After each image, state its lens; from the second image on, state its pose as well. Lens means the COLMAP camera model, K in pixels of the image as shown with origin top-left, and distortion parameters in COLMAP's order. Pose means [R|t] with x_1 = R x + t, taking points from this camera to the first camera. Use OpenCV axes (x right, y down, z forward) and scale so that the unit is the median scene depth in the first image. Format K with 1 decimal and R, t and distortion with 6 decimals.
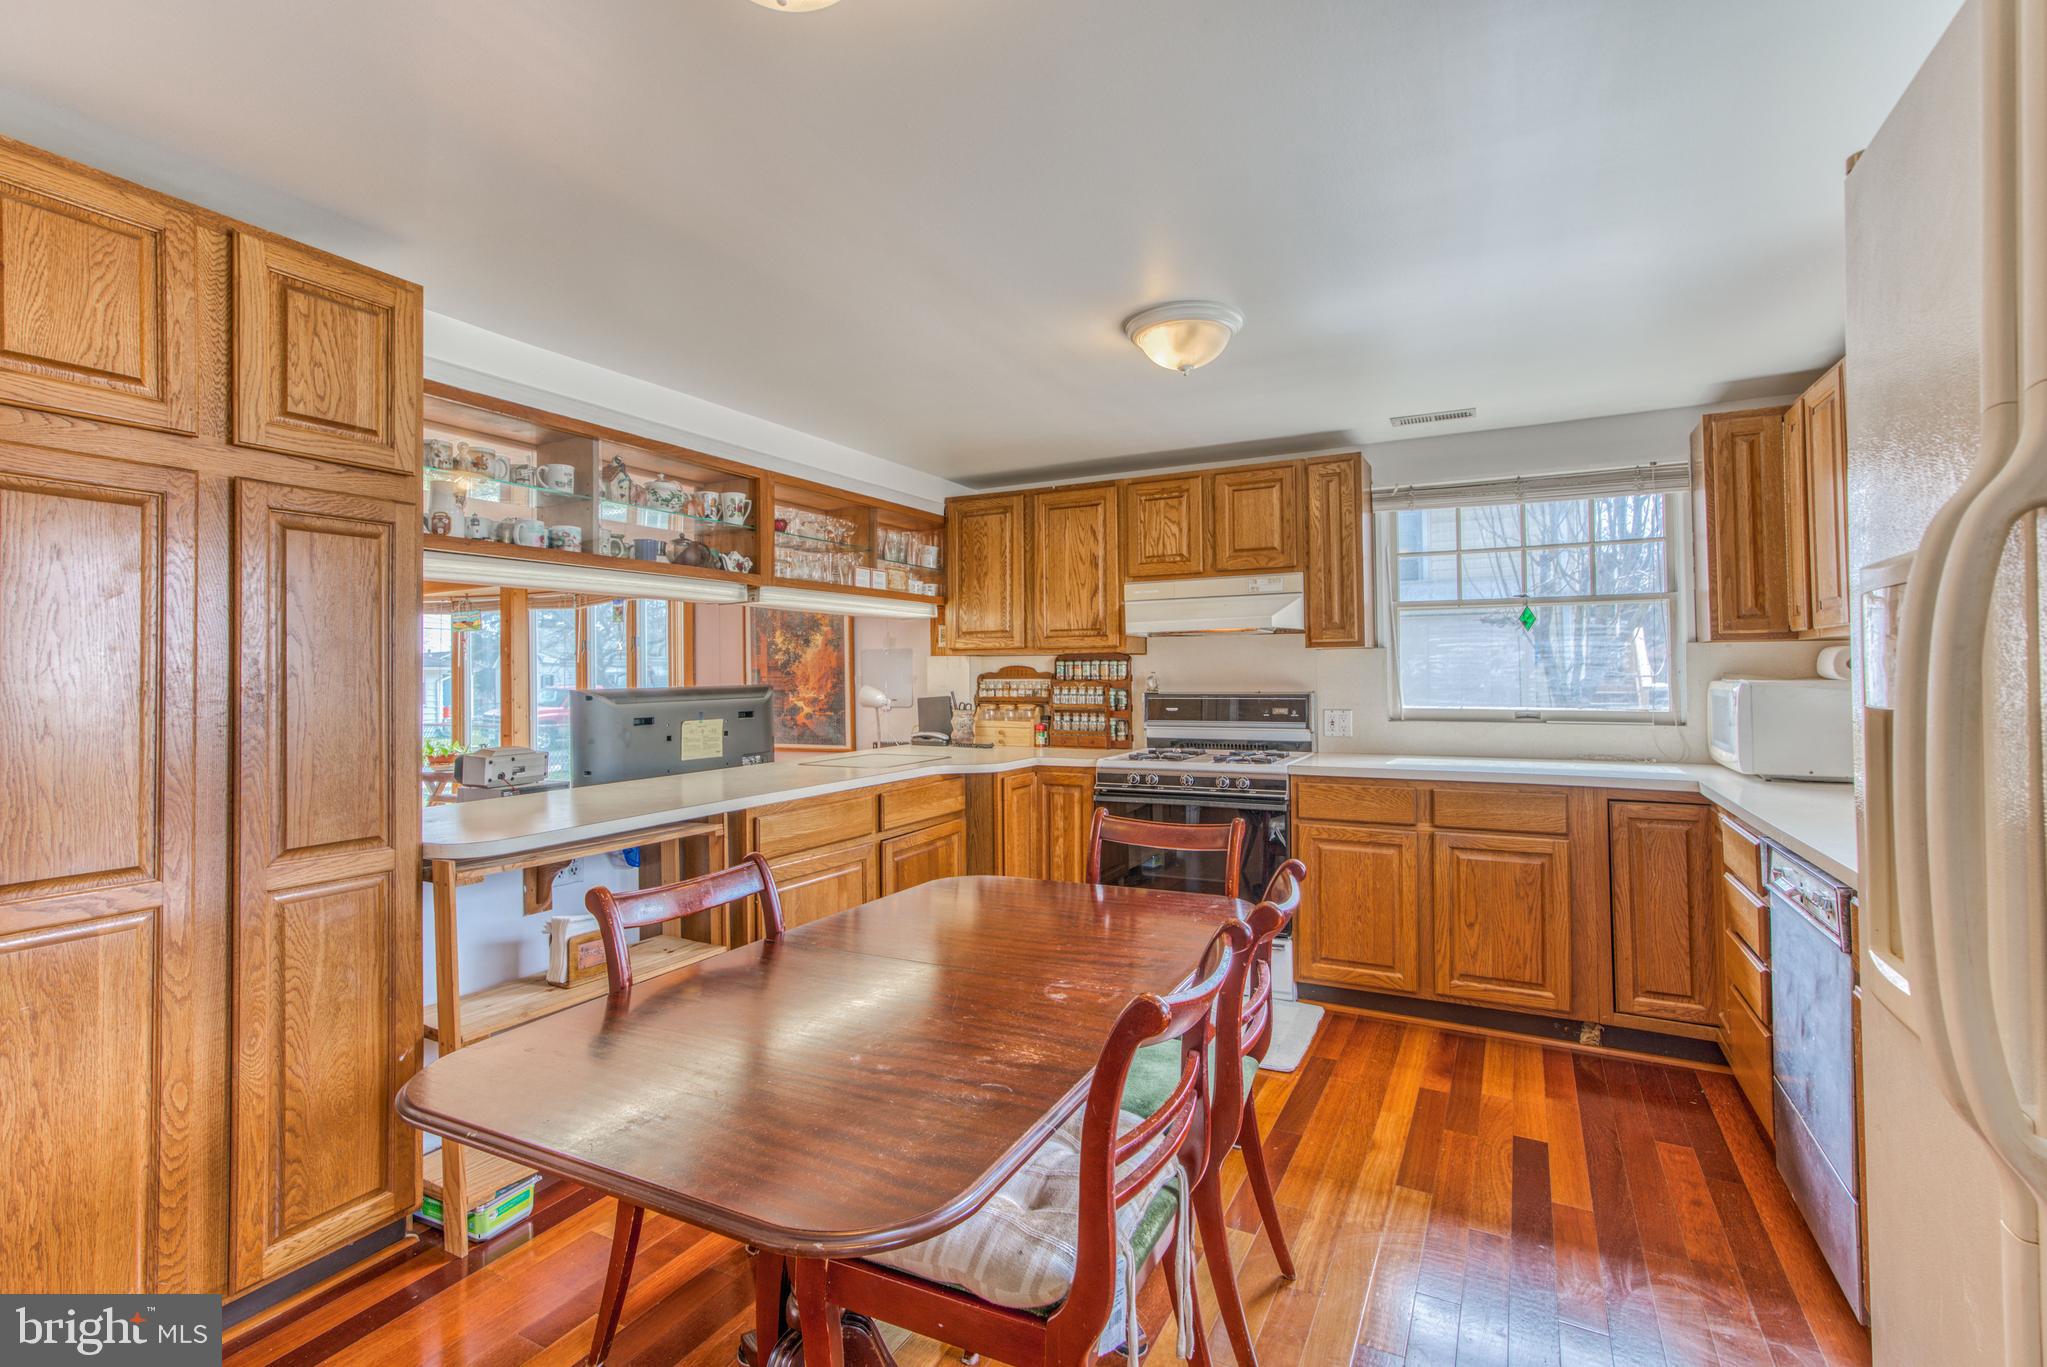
lens RADIAL K [[962.6, 0, 1023.4], [0, 962.6, 672.7], [0, 0, 1]] dist [-0.000655, -0.000117]
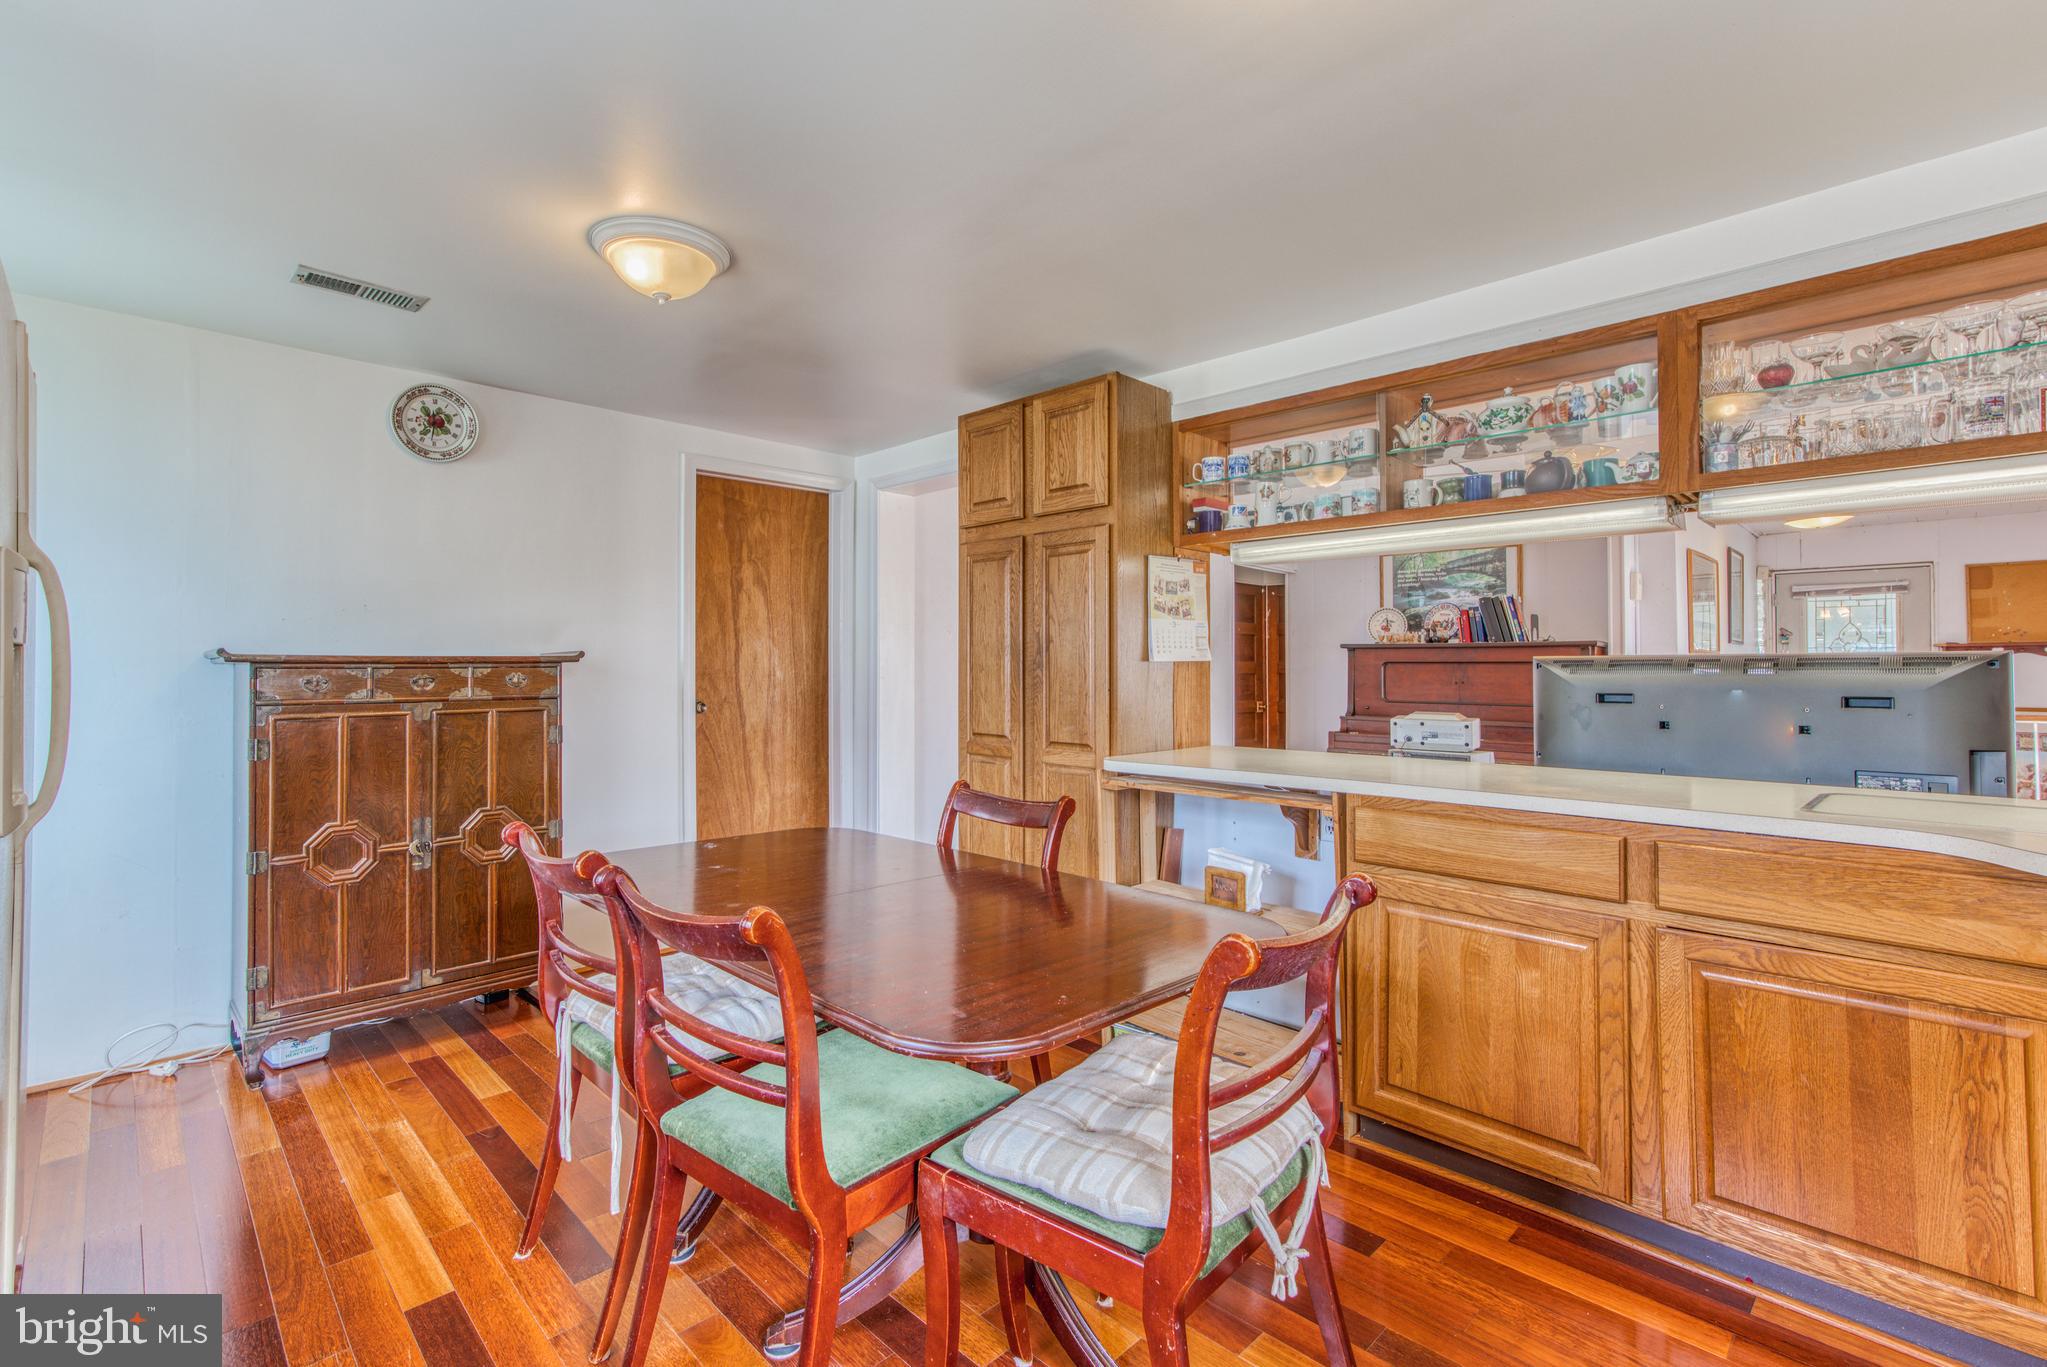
lens RADIAL K [[905.9, 0, 1023.9], [0, 905.9, 659.5], [0, 0, 1]] dist [-0.000433, -0.000012]
pose [[-0.281292, -0.002779, -0.959618, 0.506021], [-0.002675, 0.999994, -0.002112, 0.026275], [0.959619, 0.001973, -0.281298, 0.883599]]
